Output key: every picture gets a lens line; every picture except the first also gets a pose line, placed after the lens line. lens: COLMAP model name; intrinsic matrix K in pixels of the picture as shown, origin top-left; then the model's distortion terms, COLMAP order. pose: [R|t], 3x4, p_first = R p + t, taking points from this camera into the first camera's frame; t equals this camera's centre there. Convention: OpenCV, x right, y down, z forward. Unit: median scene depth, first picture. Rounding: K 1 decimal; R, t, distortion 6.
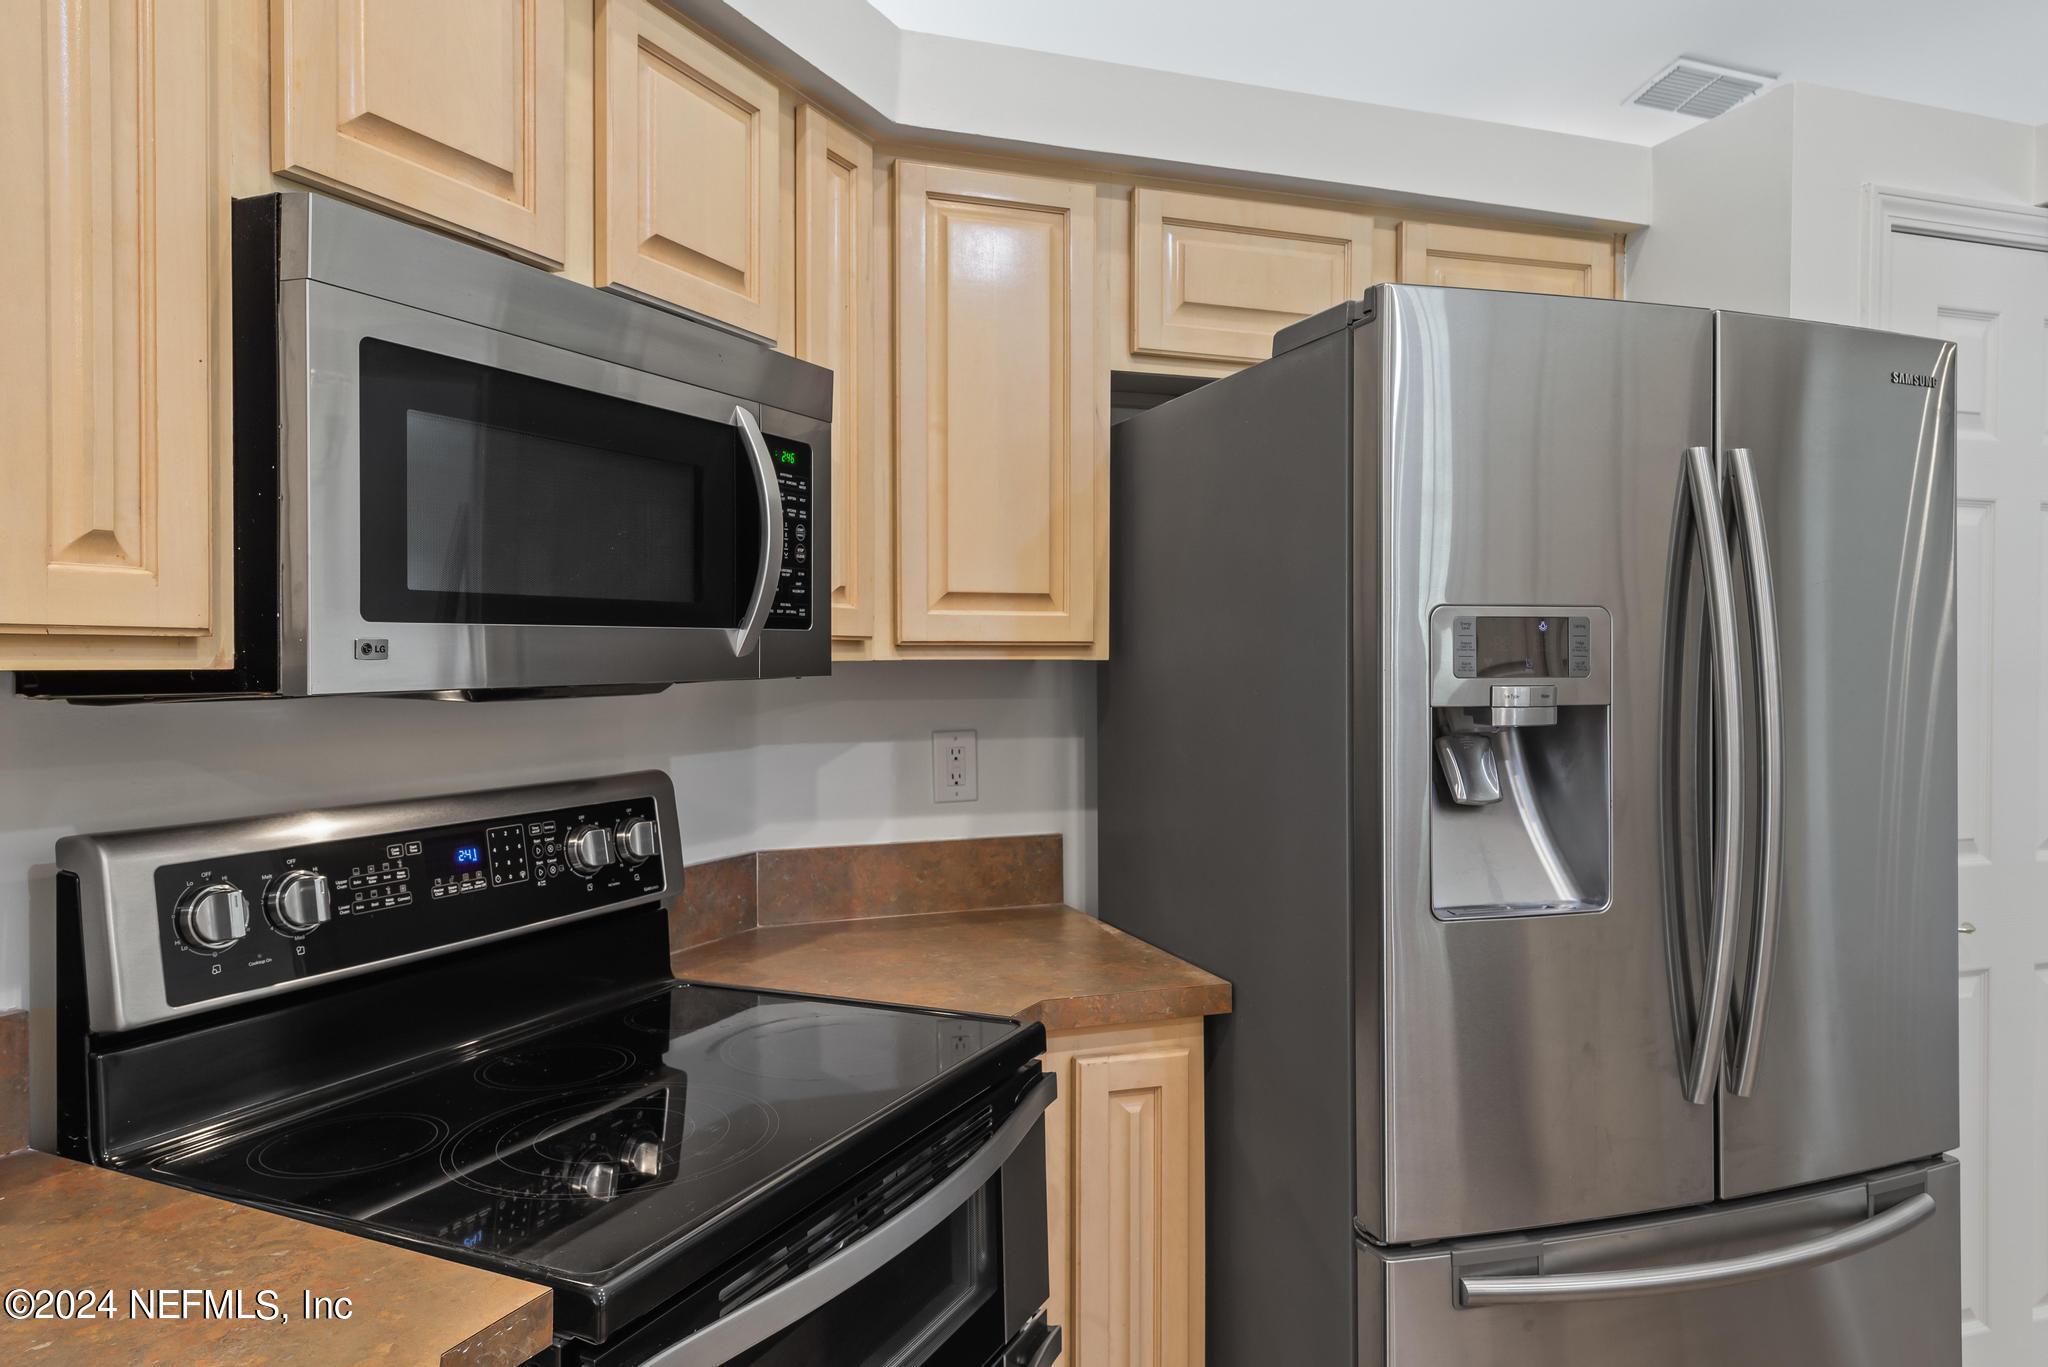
lens RADIAL K [[1357.8, 0, 1010.8], [0, 1357.8, 673.5], [0, 0, 1]] dist [0.015423, -0.002385]
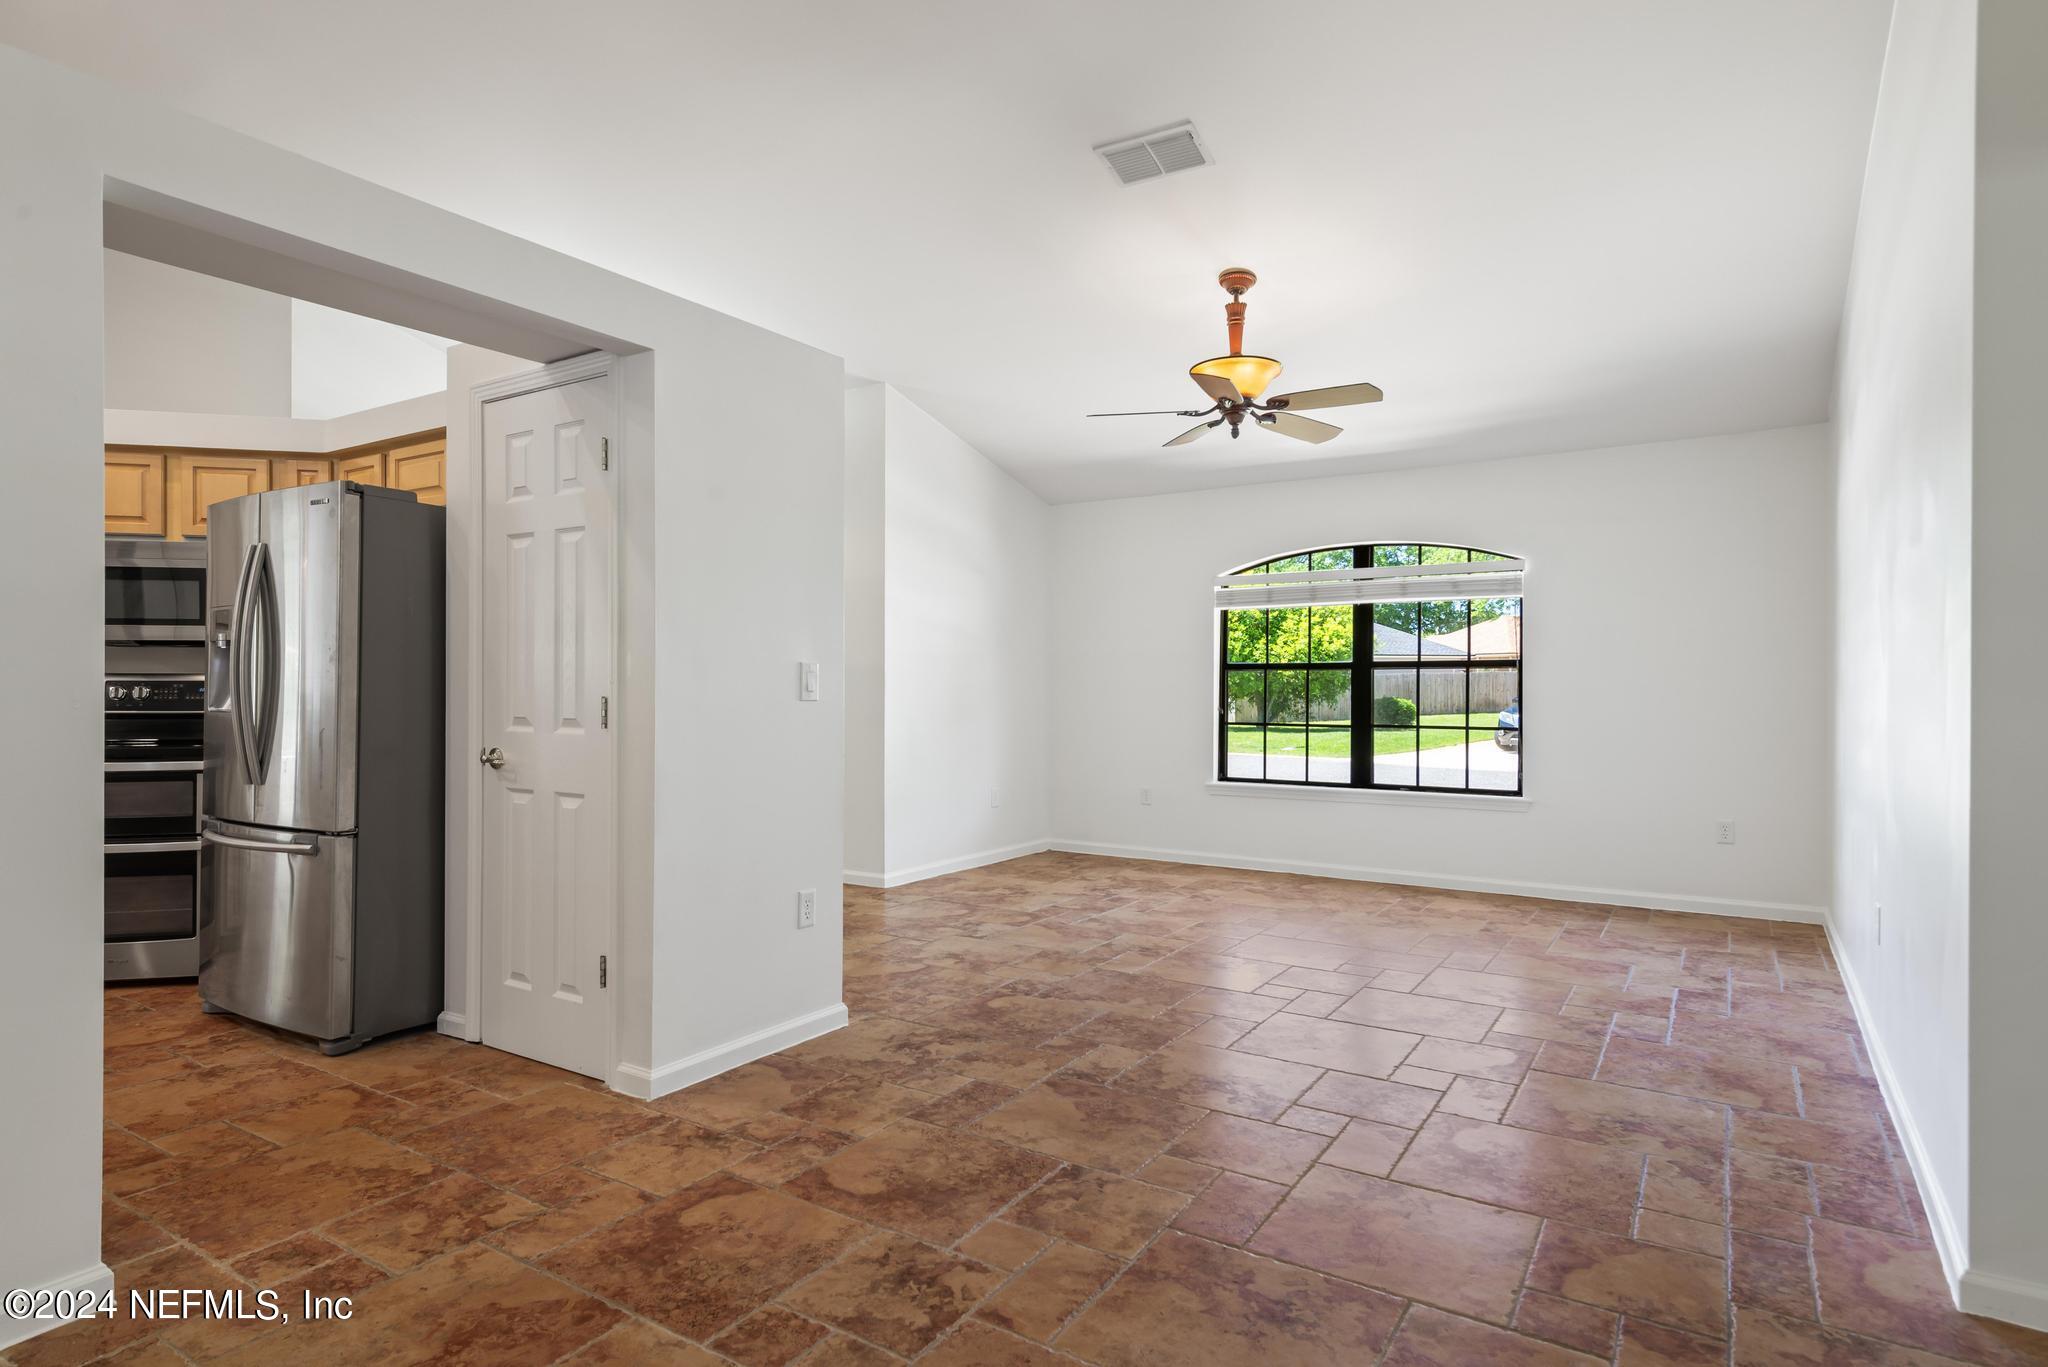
lens RADIAL K [[1118.8, 0, 1014.3], [0, 1118.8, 686.8], [0, 0, 1]] dist [0.008714, -0.000332]
pose [[0.608331, -0.000367, -0.793684, 3.073097], [-0.014902, 0.999818, -0.011885, 0.117658], [0.793544, 0.019057, 0.608215, 0.809278]]
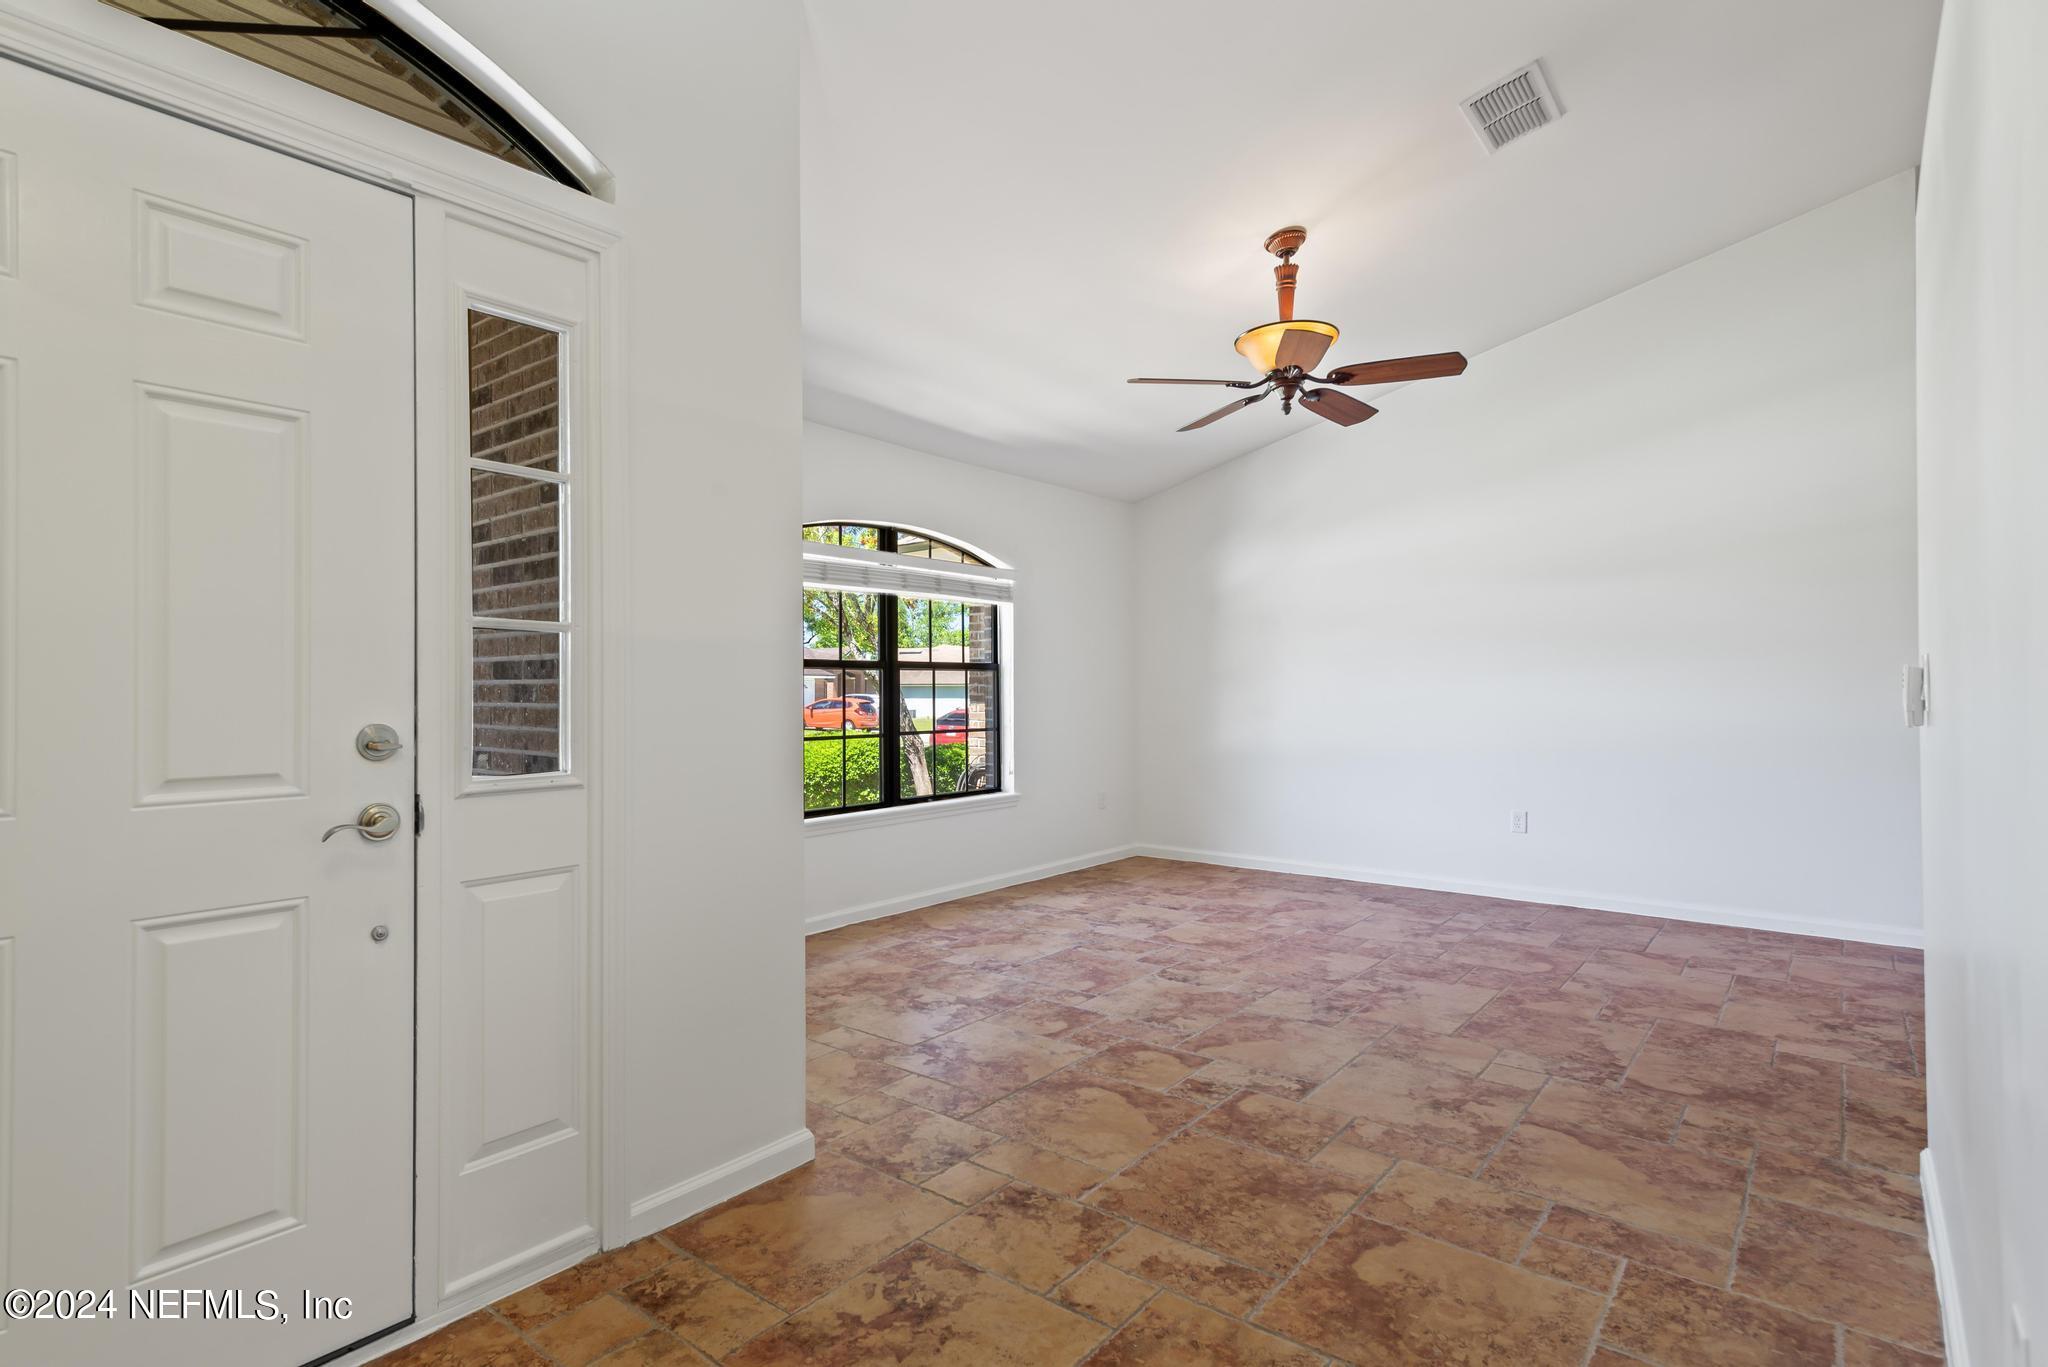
lens RADIAL K [[1010.3, 0, 1007.5], [0, 1010.3, 690.6], [0, 0, 1]] dist [0.014837, -0.004104]
pose [[0.855150, -0.002358, 0.518375, -0.657907], [0.010289, 0.999870, -0.012426, 0.098349], [-0.518278, 0.015960, 0.855063, 1.343353]]
